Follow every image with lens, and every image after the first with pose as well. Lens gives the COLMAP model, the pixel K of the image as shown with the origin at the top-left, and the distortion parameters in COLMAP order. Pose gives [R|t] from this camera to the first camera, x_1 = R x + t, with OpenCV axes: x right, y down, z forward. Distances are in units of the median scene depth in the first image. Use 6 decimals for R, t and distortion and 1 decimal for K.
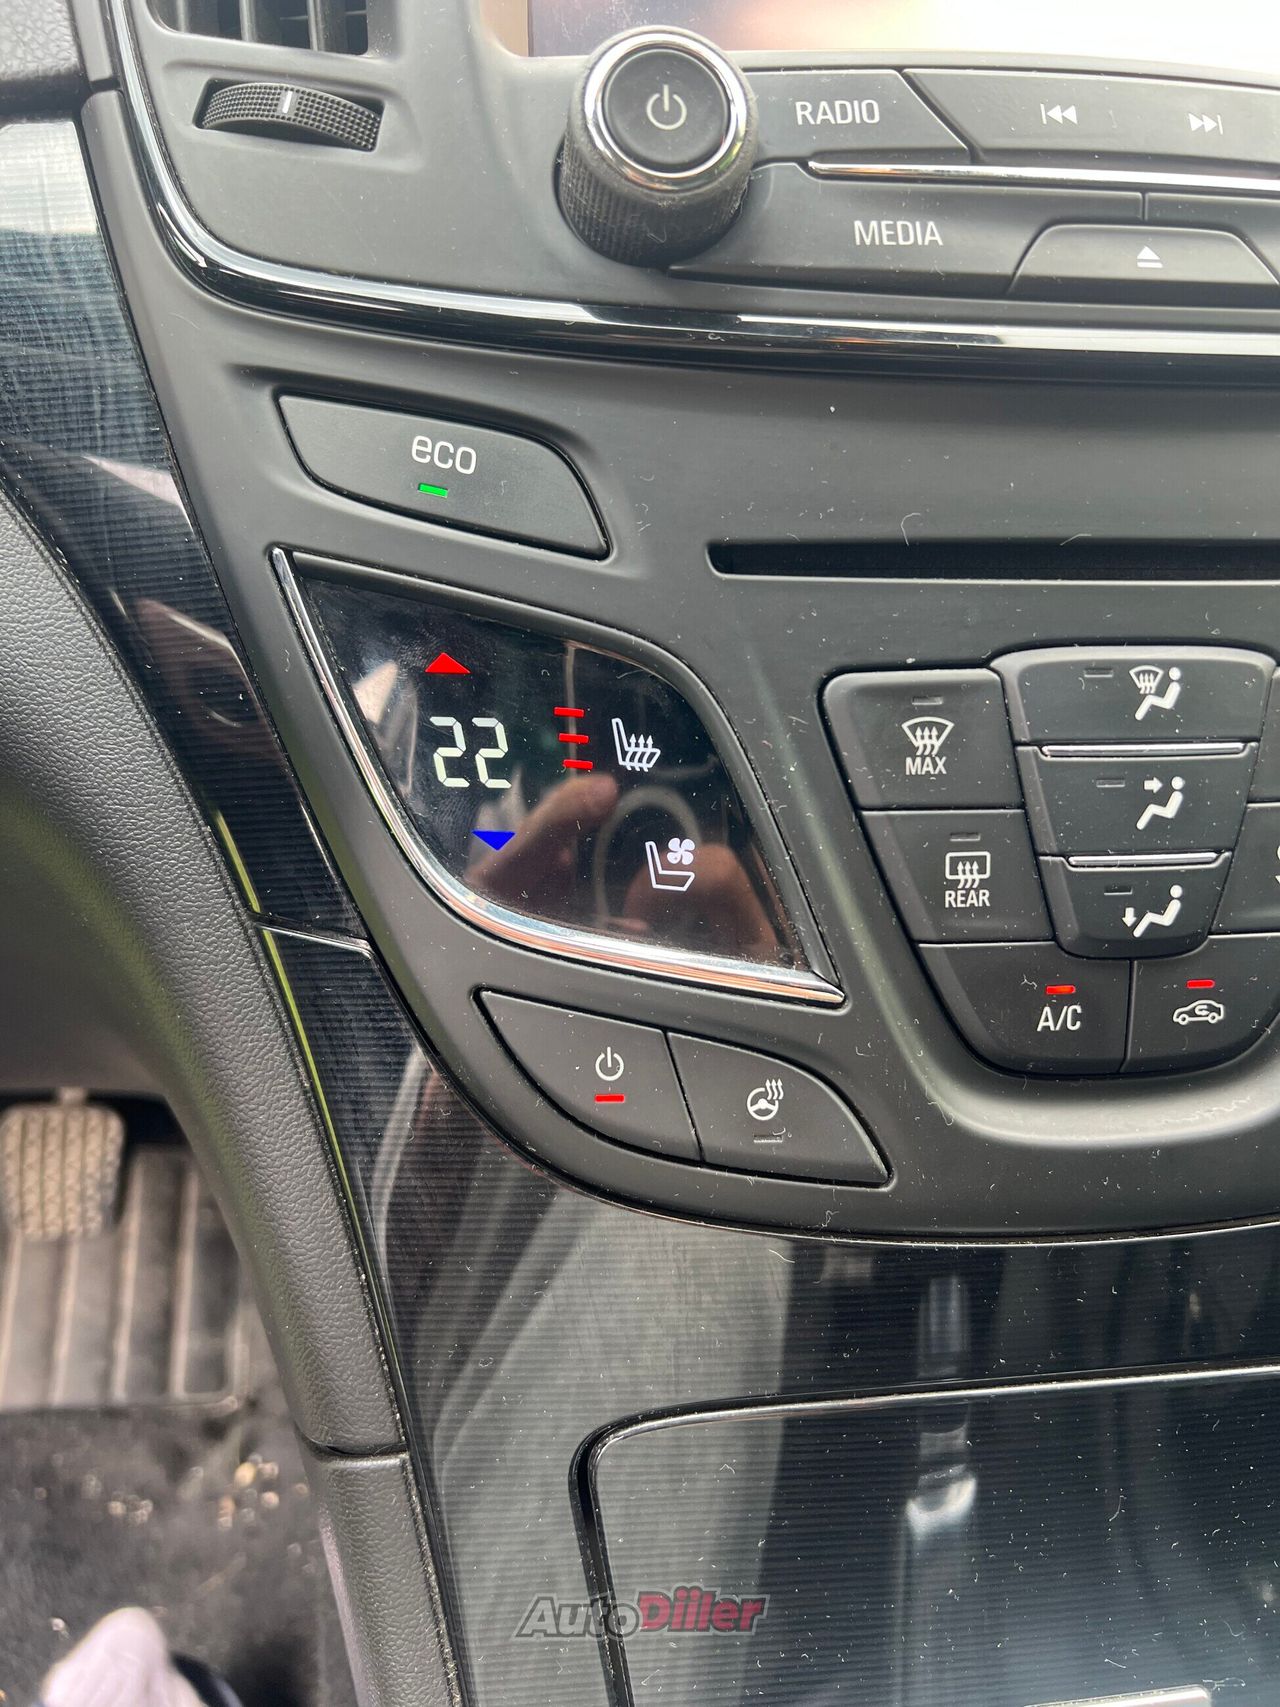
lens RADIAL K [[1302.4, 0, 659.4], [0, 1302.4, 852.6], [0, 0, 1]] dist [0.000175, -0.003977]
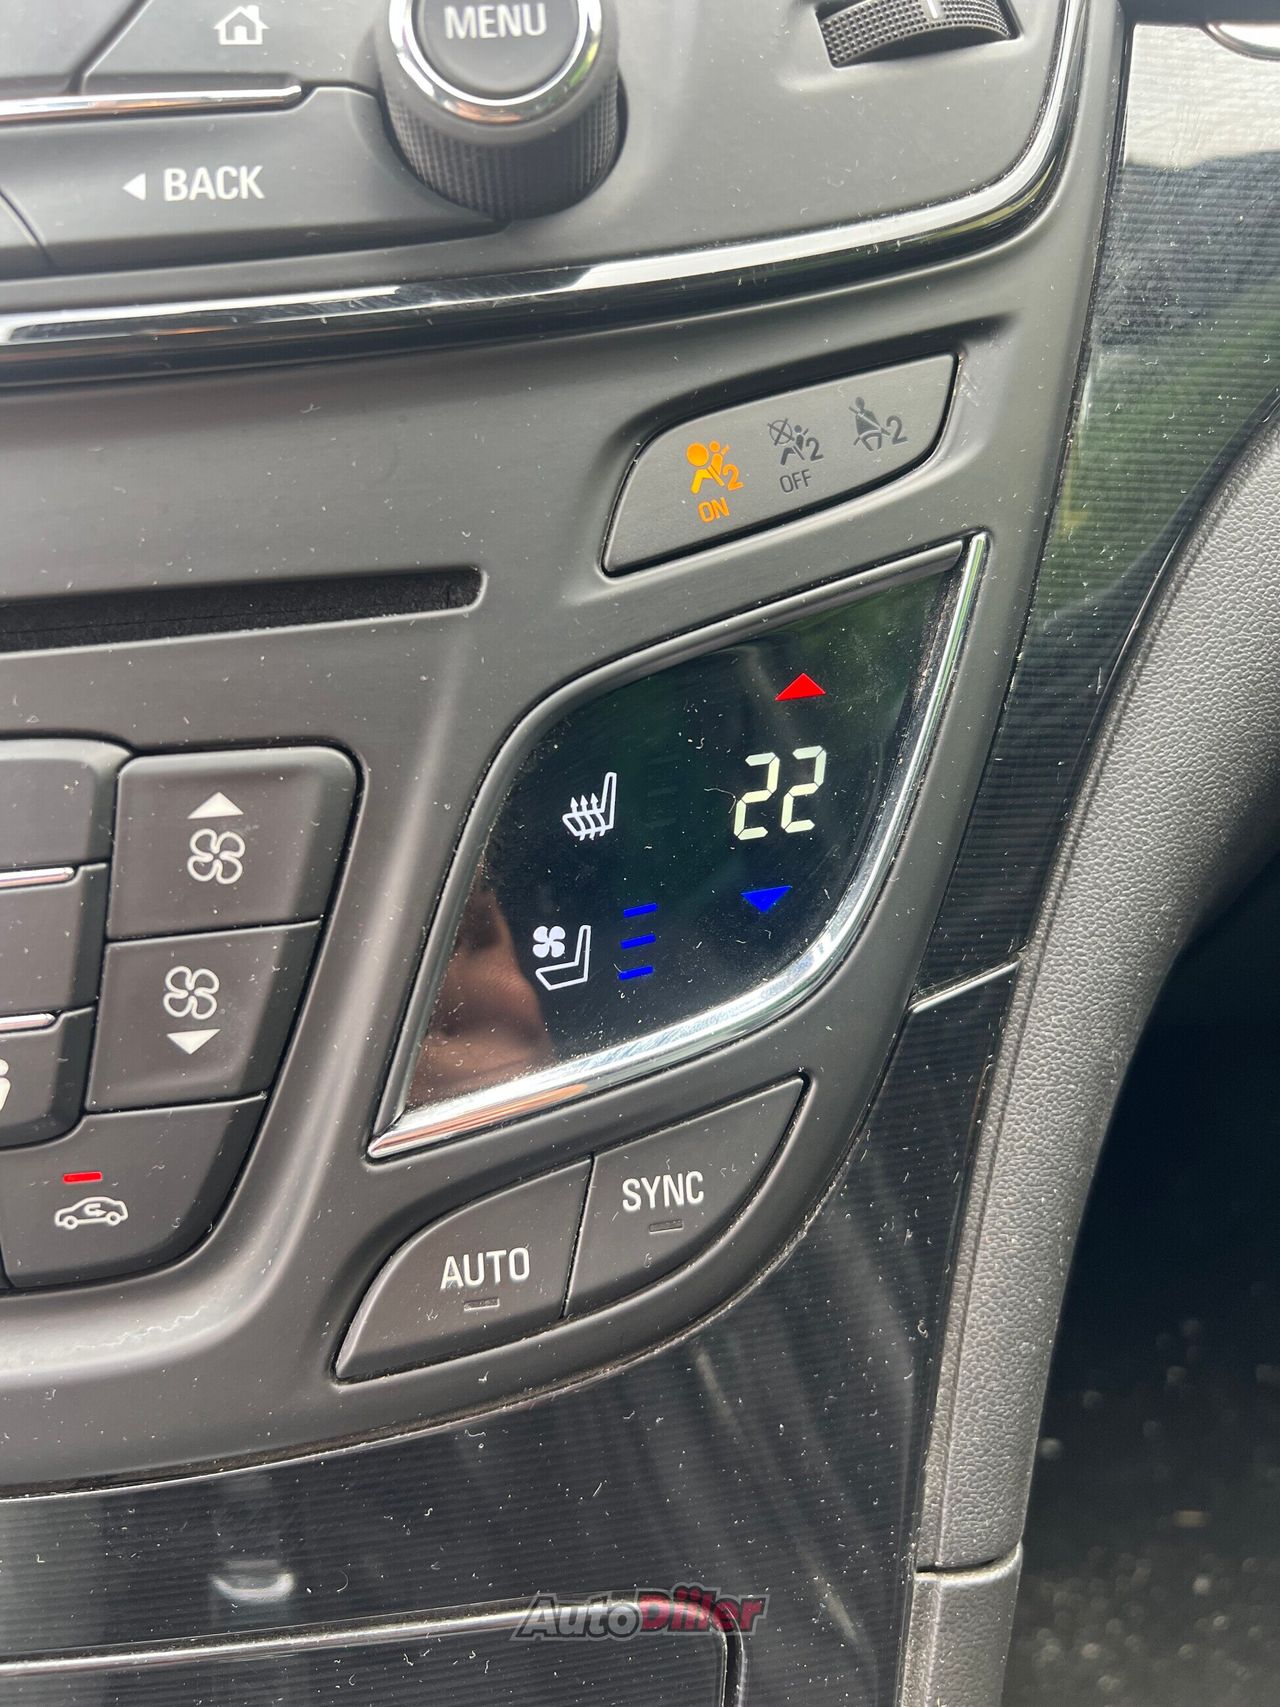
lens RADIAL K [[1306.1, 0, 640.0], [0, 1306.1, 853.5], [0, 0, 1]] dist [0.005246, -0.021110]
pose [[0.993798, -0.052527, -0.098011, 0.836933], [0.056715, 0.997571, 0.040438, -0.102512], [0.095649, -0.045746, 0.994363, 0.282109]]
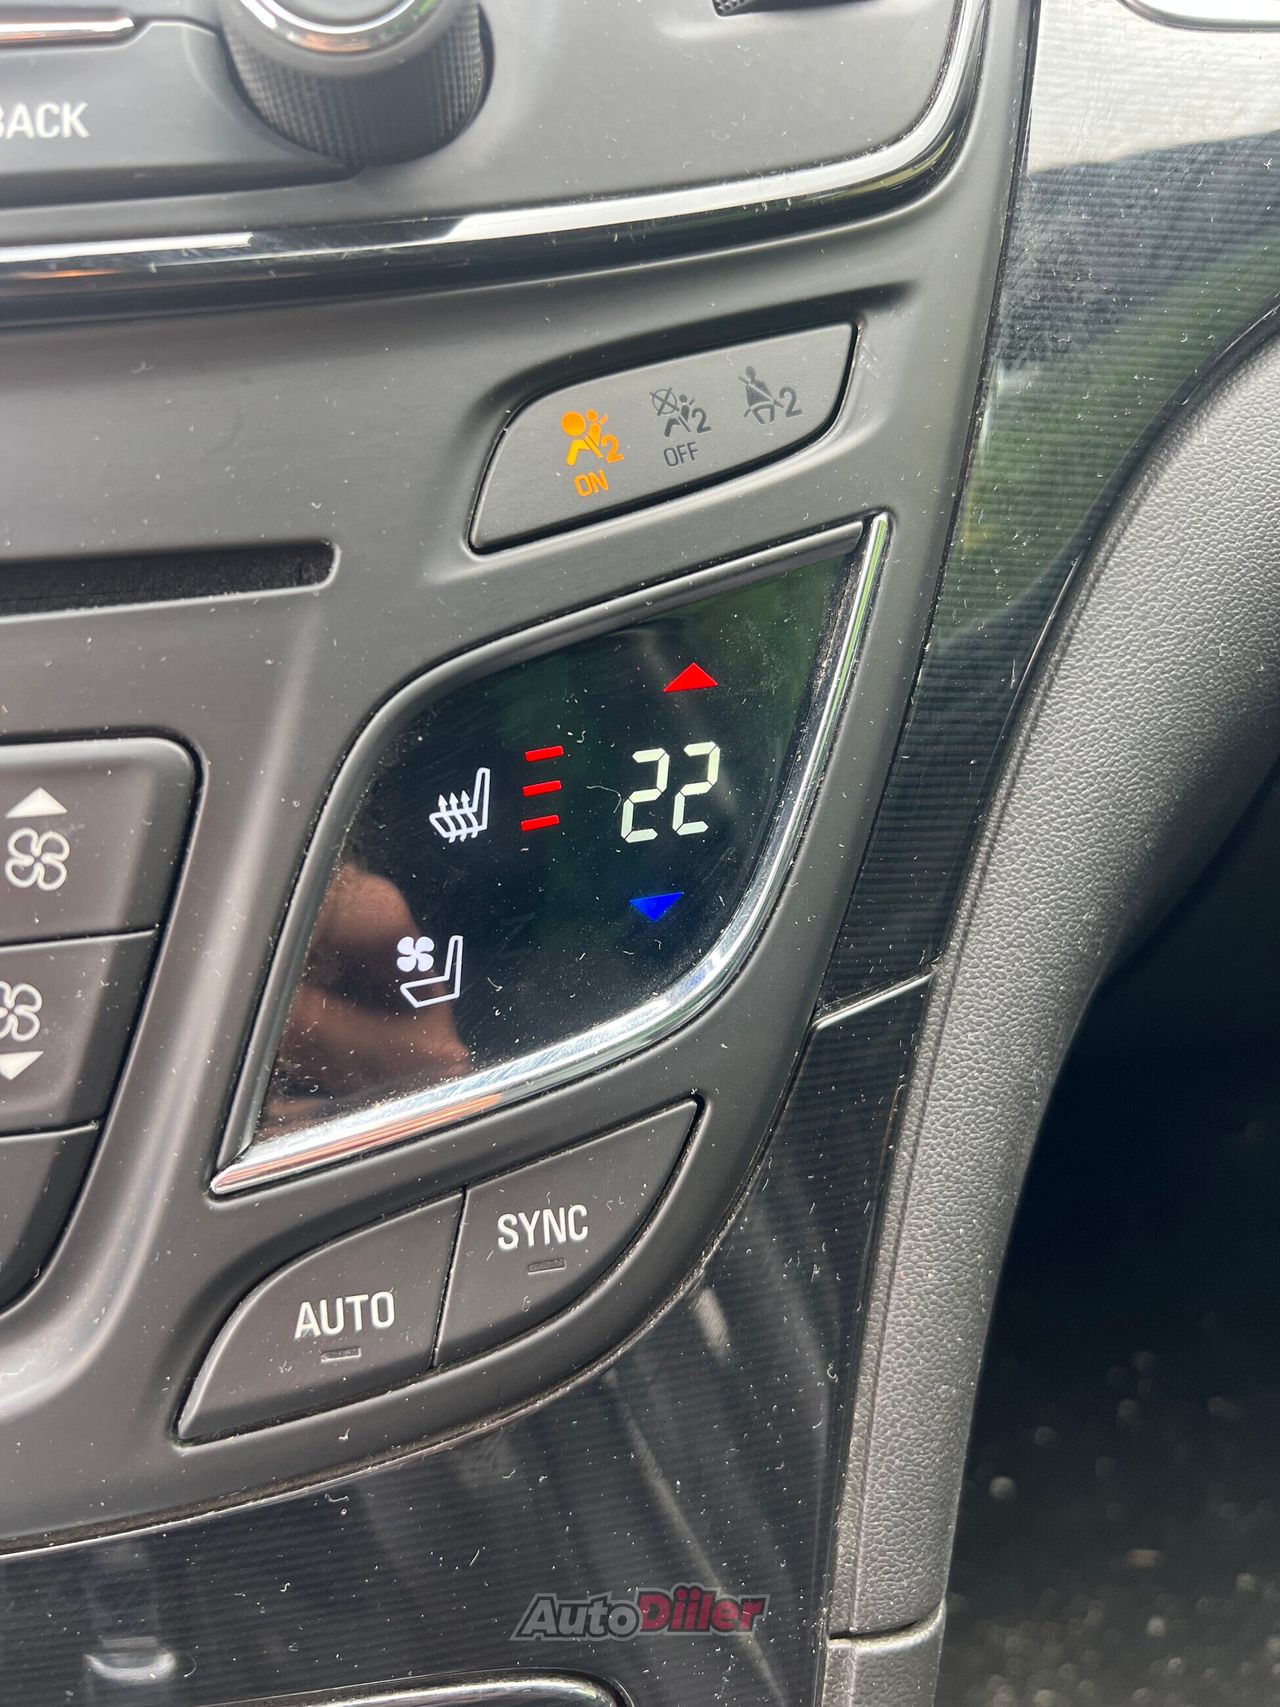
lens RADIAL K [[1310.6, 0, 640.0], [0, 1310.6, 853.5], [0, 0, 1]] dist [0.004230, -0.023648]
pose [[0.996074, -0.059046, -0.065953, 0.878033], [0.060318, 0.998026, 0.017466, -0.080126], [0.064791, -0.021375, 0.997670, 0.348278]]
